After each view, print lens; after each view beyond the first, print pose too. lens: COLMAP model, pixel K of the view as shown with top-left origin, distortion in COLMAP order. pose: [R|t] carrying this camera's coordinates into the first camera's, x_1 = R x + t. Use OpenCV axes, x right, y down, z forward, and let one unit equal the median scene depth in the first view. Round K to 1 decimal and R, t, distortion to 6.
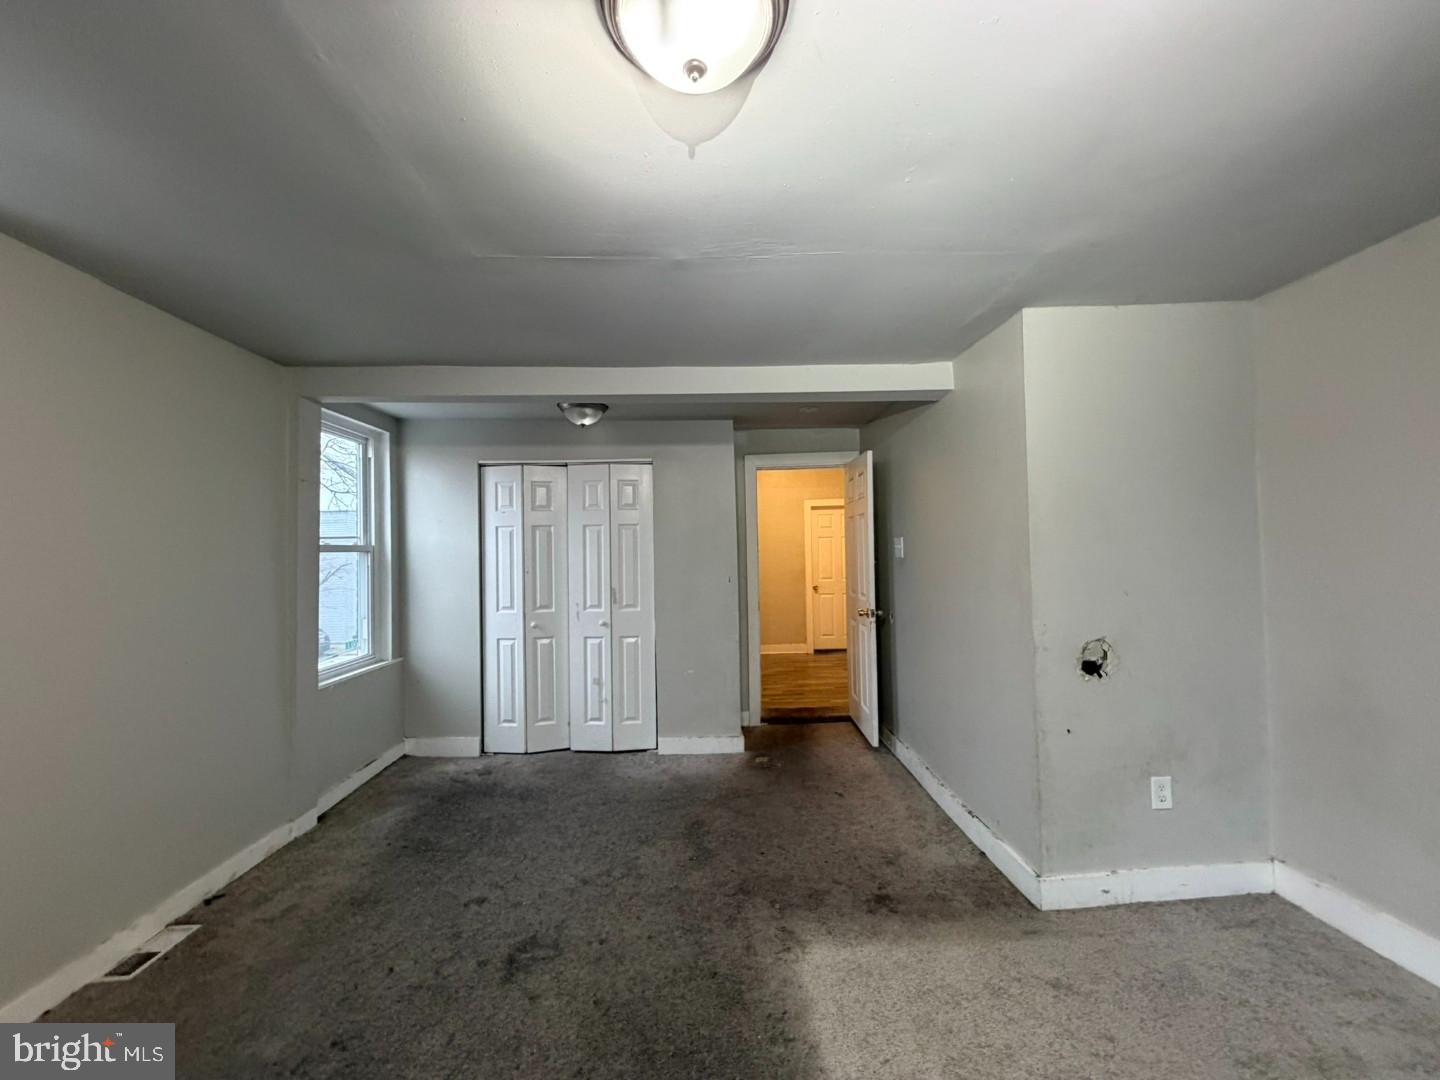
lens RADIAL K [[571.9, 0, 711.3], [0, 571.9, 542.7], [0, 0, 1]] dist [-0.001233, -0.000562]
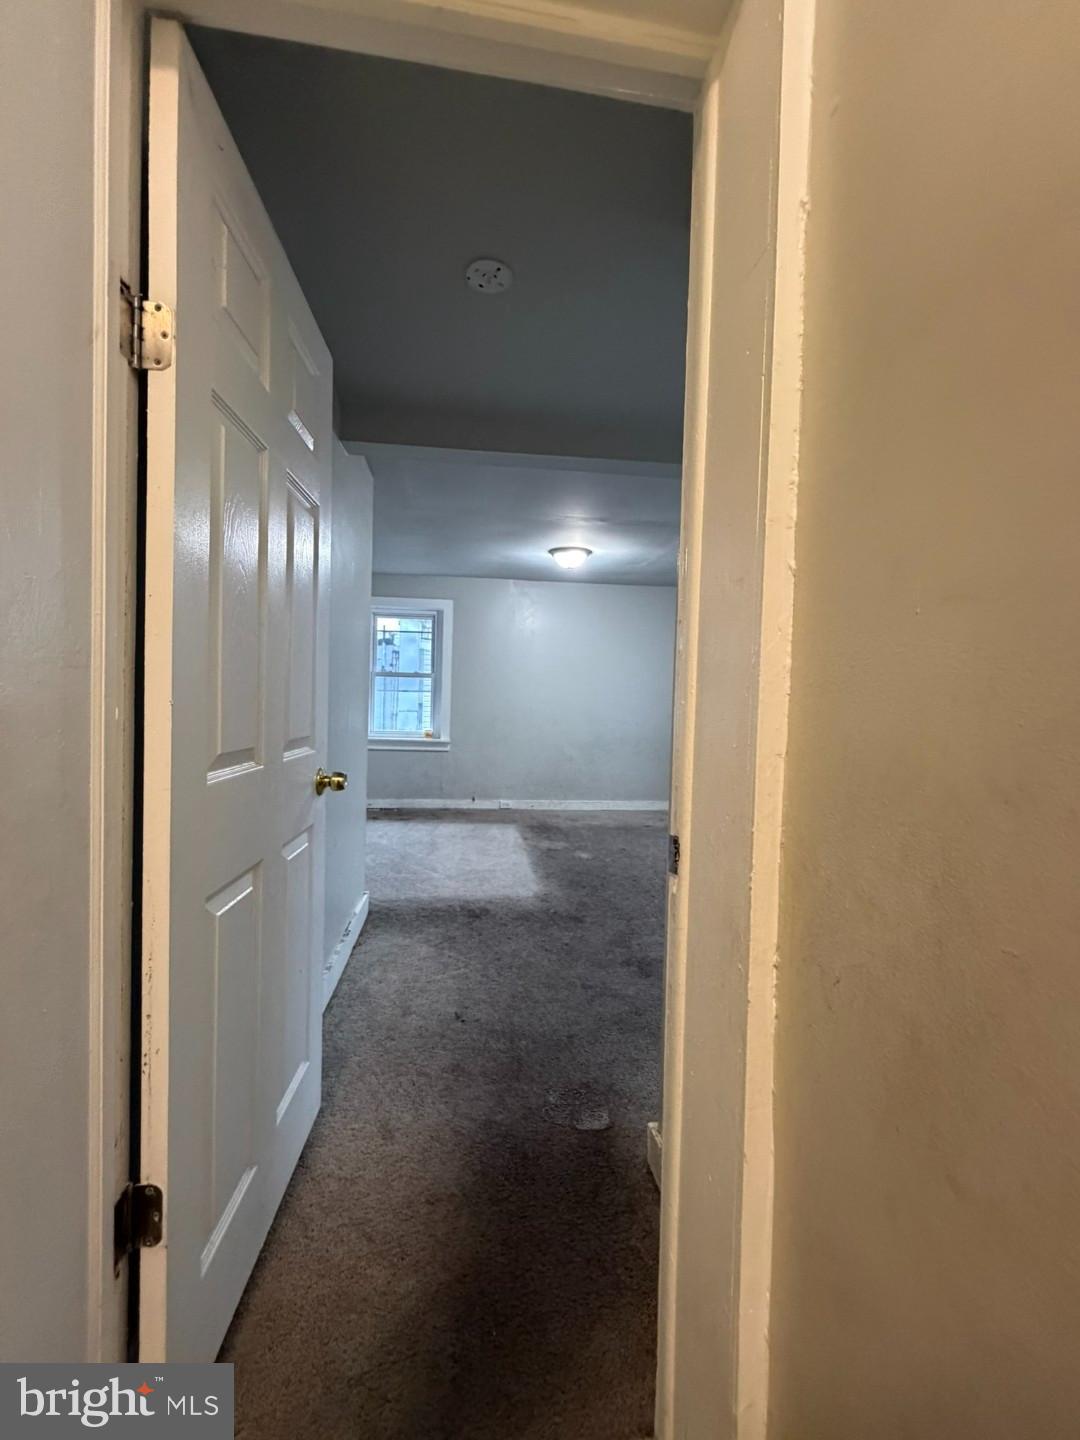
lens RADIAL K [[571.9, 0, 536.5], [0, 571.9, 713.7], [0, 0, 1]] dist [-0.001233, -0.000562]
pose [[-0.994781, -0.003422, -0.101980, 0.296906], [-0.005594, 0.999764, 0.021013, 0.113789], [0.101884, 0.021474, -0.994565, 2.382348]]
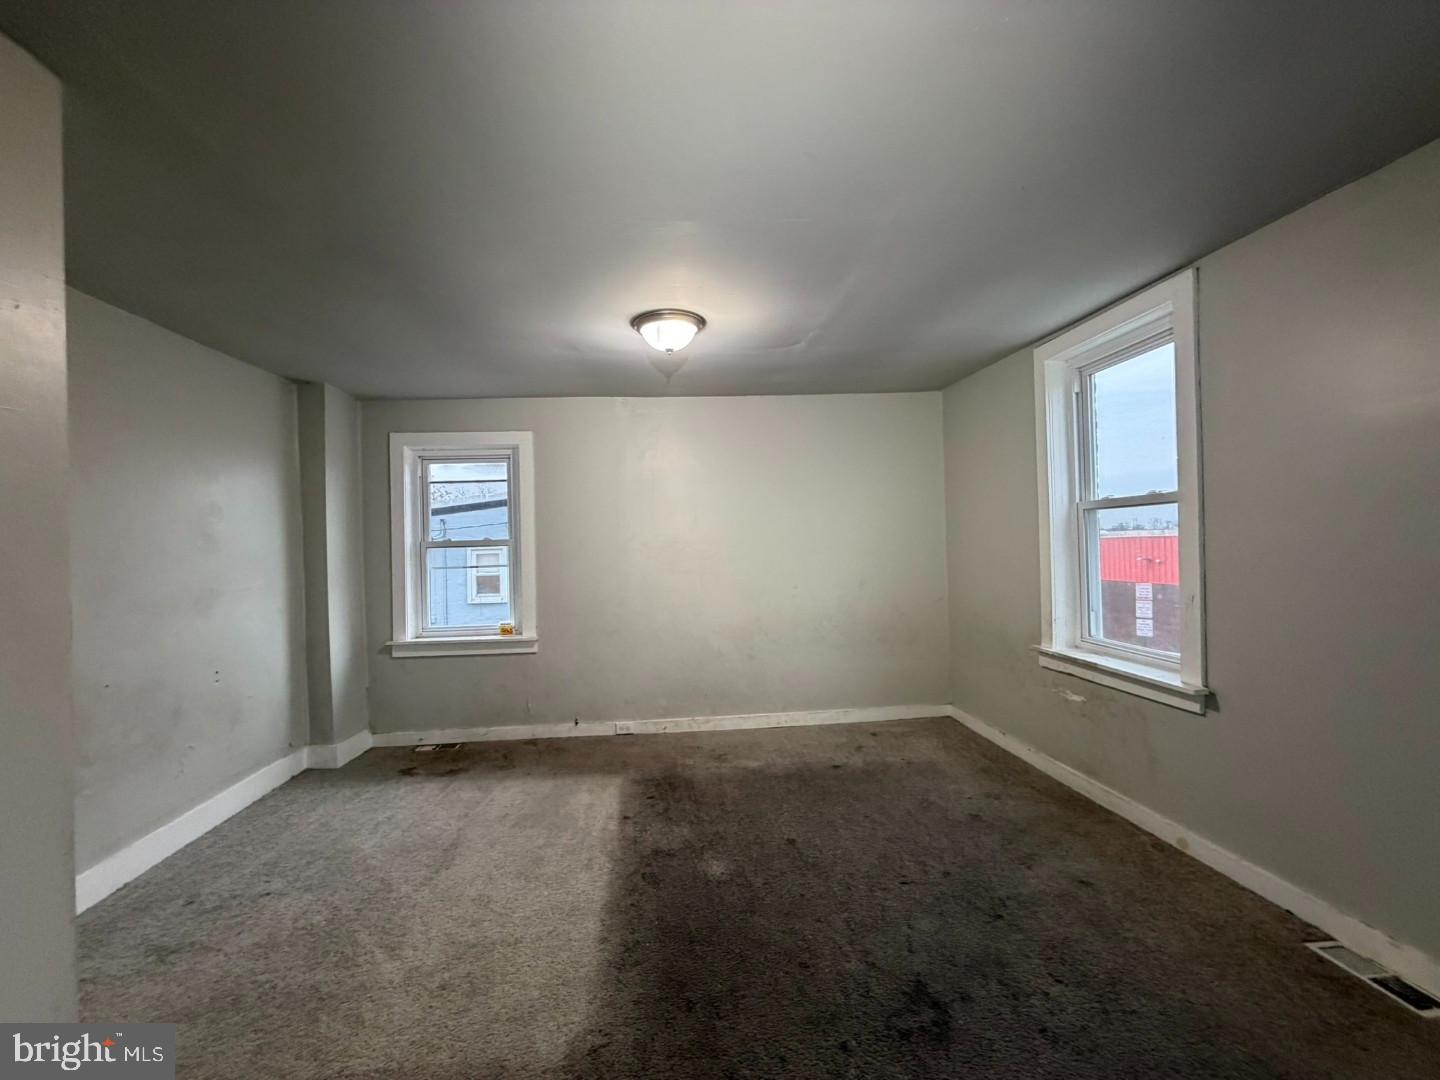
lens RADIAL K [[571.9, 0, 711.3], [0, 571.9, 542.7], [0, 0, 1]] dist [-0.001233, -0.000562]
pose [[-0.996455, 0.046337, -0.070212, 0.003993], [0.047839, 0.998658, -0.019863, 0.063997], [0.069197, -0.023151, -0.997334, 1.569635]]
